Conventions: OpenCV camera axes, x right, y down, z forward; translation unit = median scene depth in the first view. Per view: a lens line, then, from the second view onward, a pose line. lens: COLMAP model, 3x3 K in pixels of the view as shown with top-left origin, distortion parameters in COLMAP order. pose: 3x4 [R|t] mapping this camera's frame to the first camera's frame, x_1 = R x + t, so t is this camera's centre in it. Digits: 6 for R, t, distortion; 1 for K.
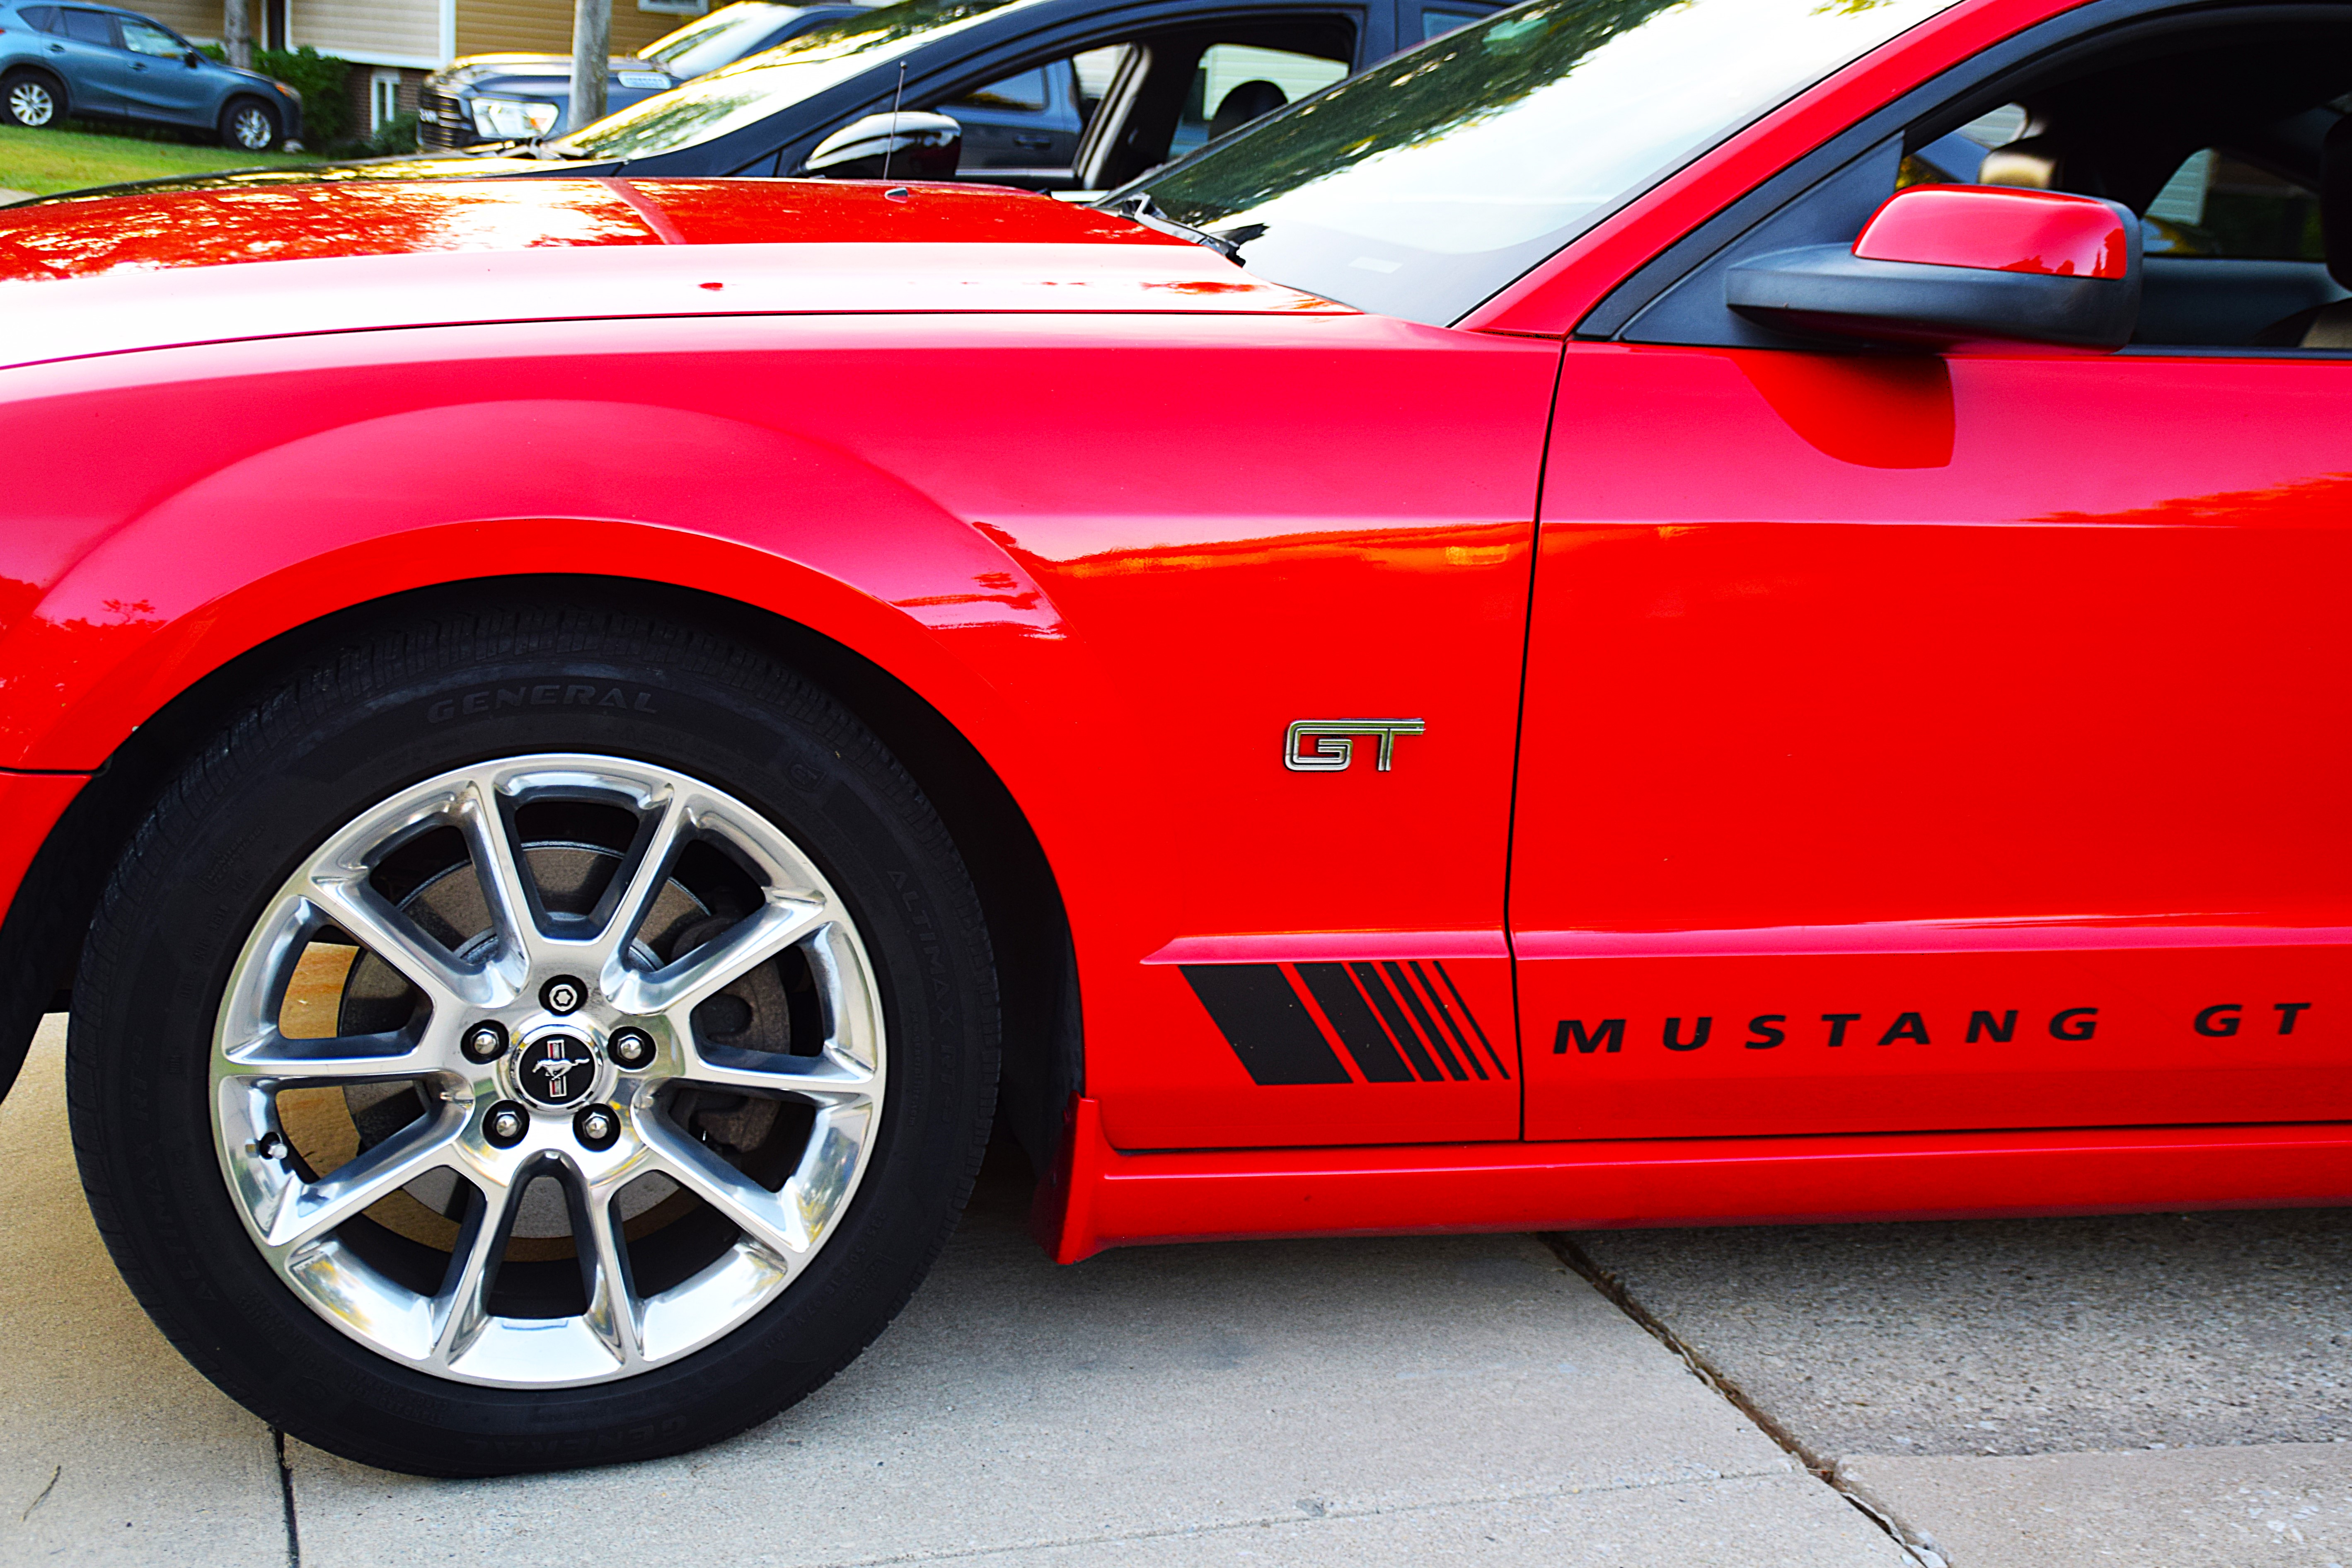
lens RADIAL K [[2955.7, 0, 1176.0], [0, 2955.7, 784.0], [0, 0, 1]] dist [-0.036980, 0.297663]
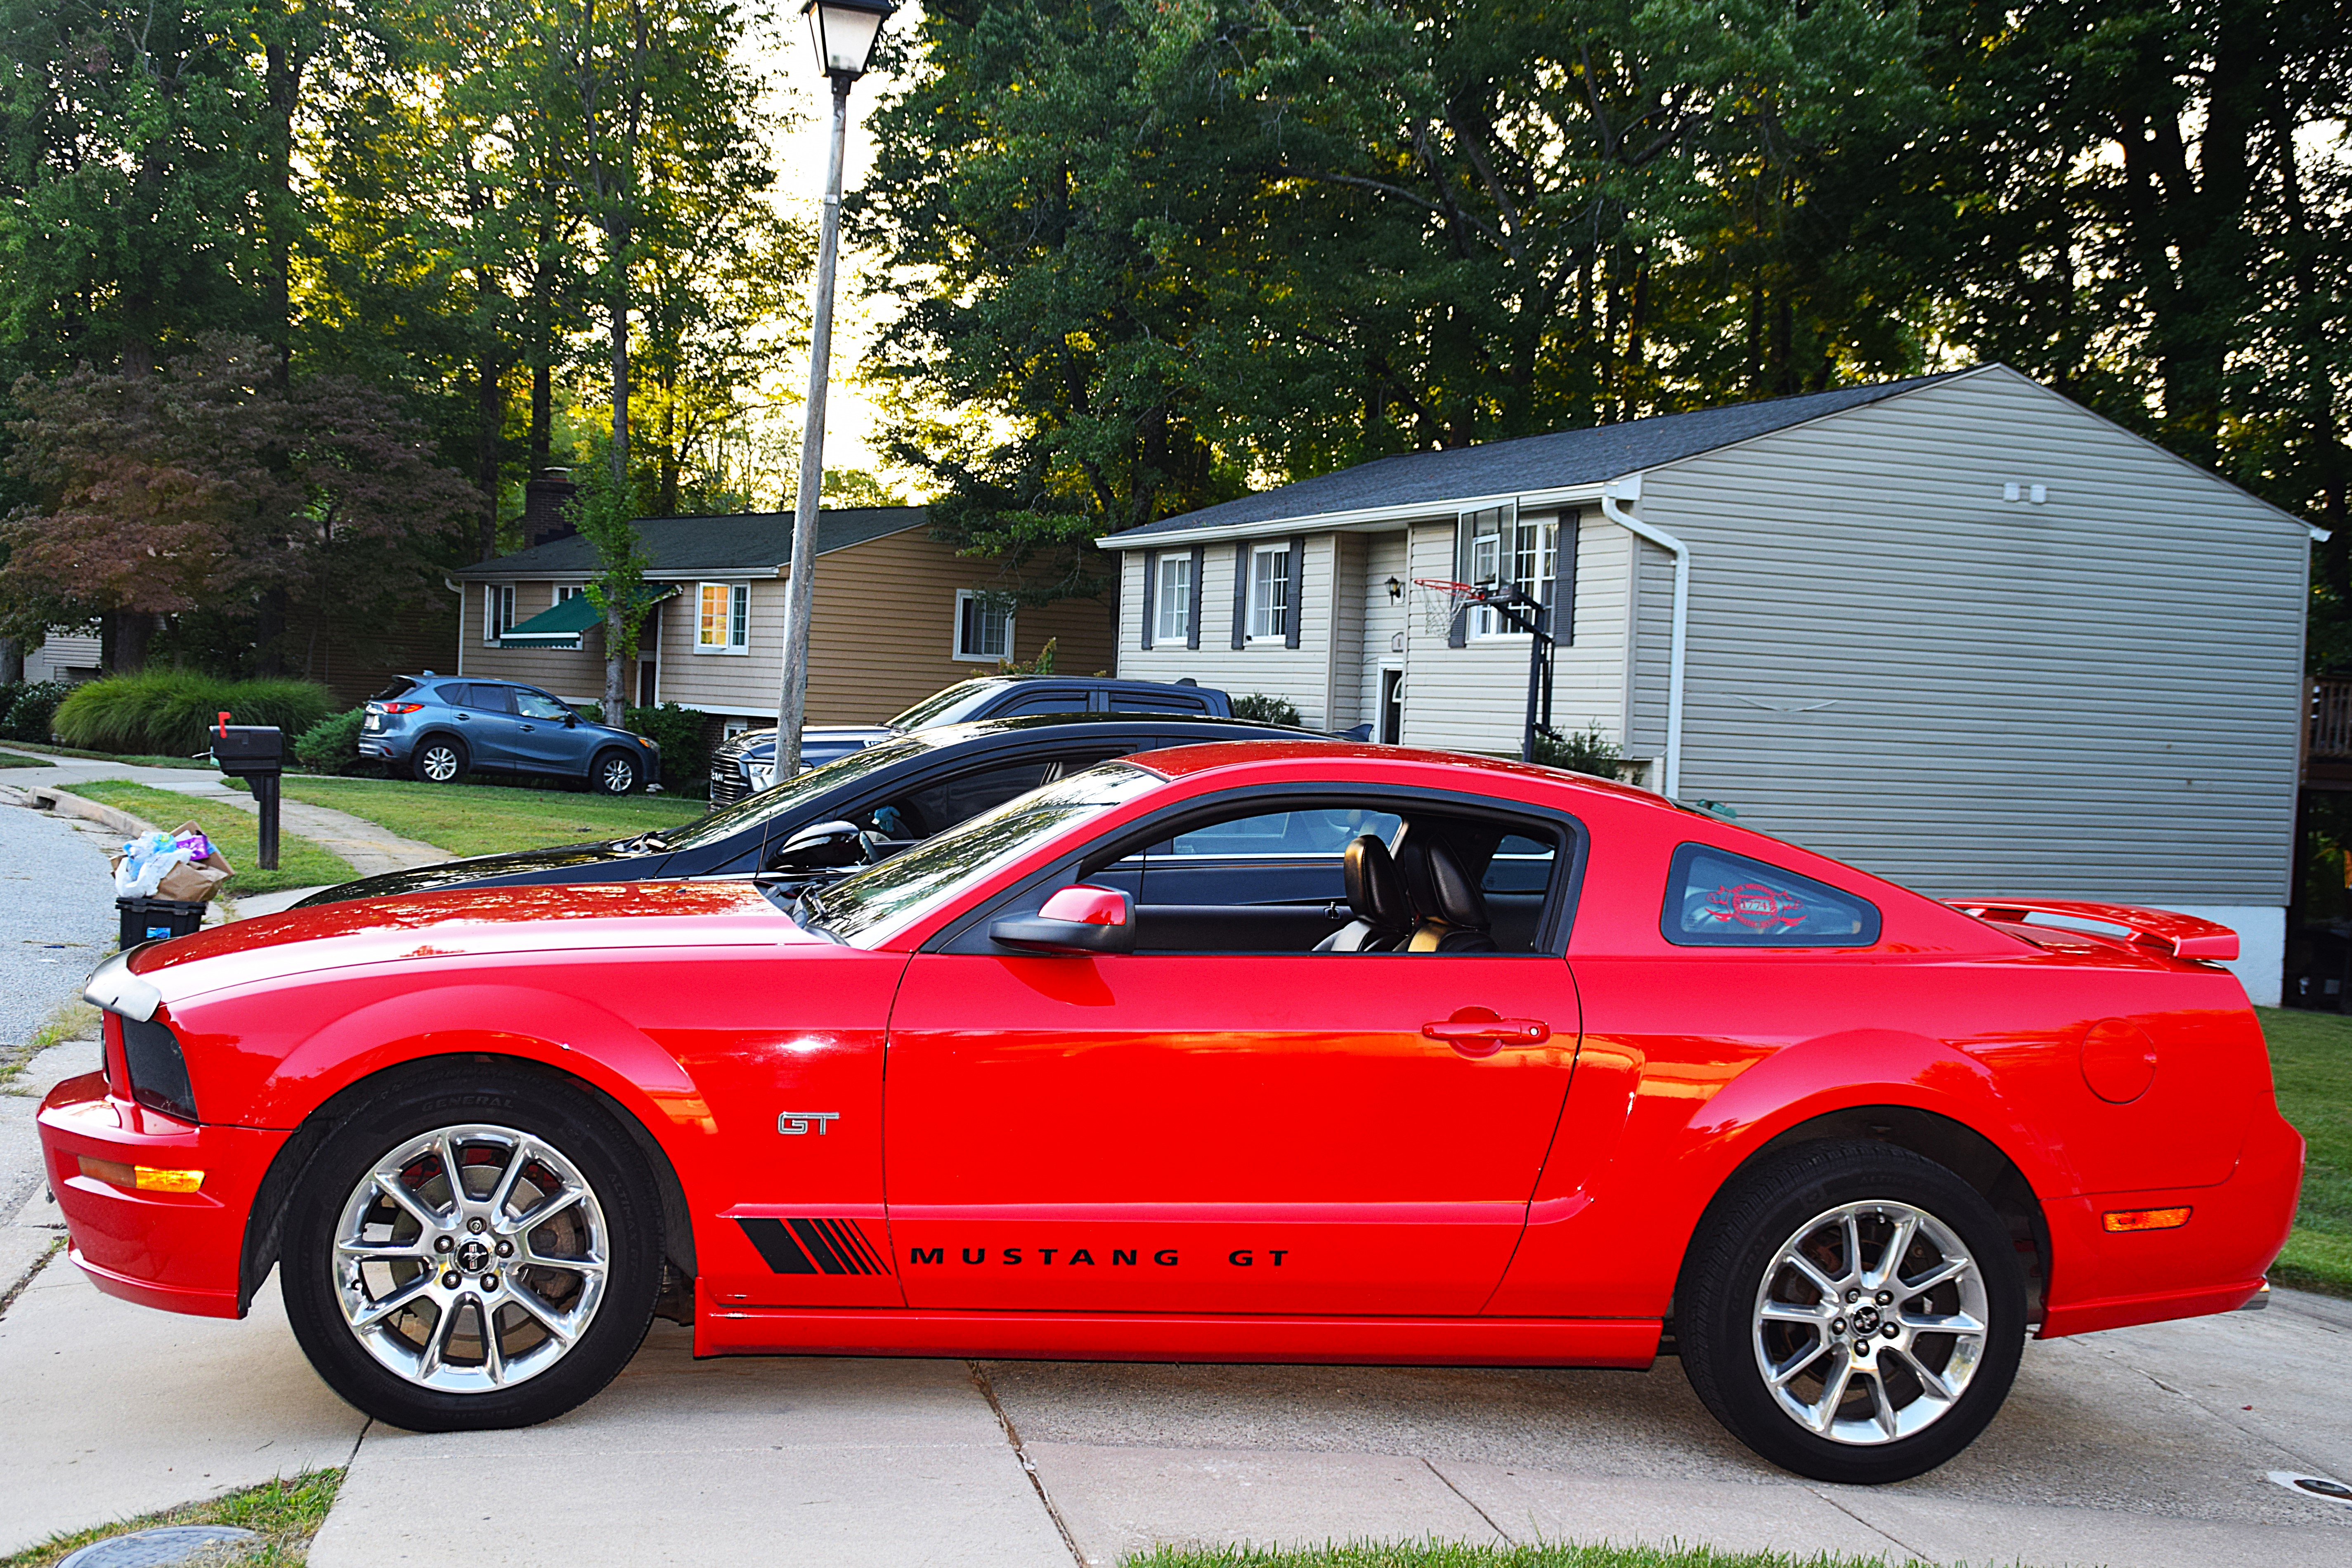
lens RADIAL K [[2955.8, 0, 1176.0], [0, 2955.8, 784.0], [0, 0, 1]] dist [-0.036980, 0.297663]
pose [[0.991661, -0.024844, -0.126457, 0.656680], [-0.000890, 0.979900, -0.199488, 0.191832], [0.128871, 0.197936, 0.971706, -1.318185]]
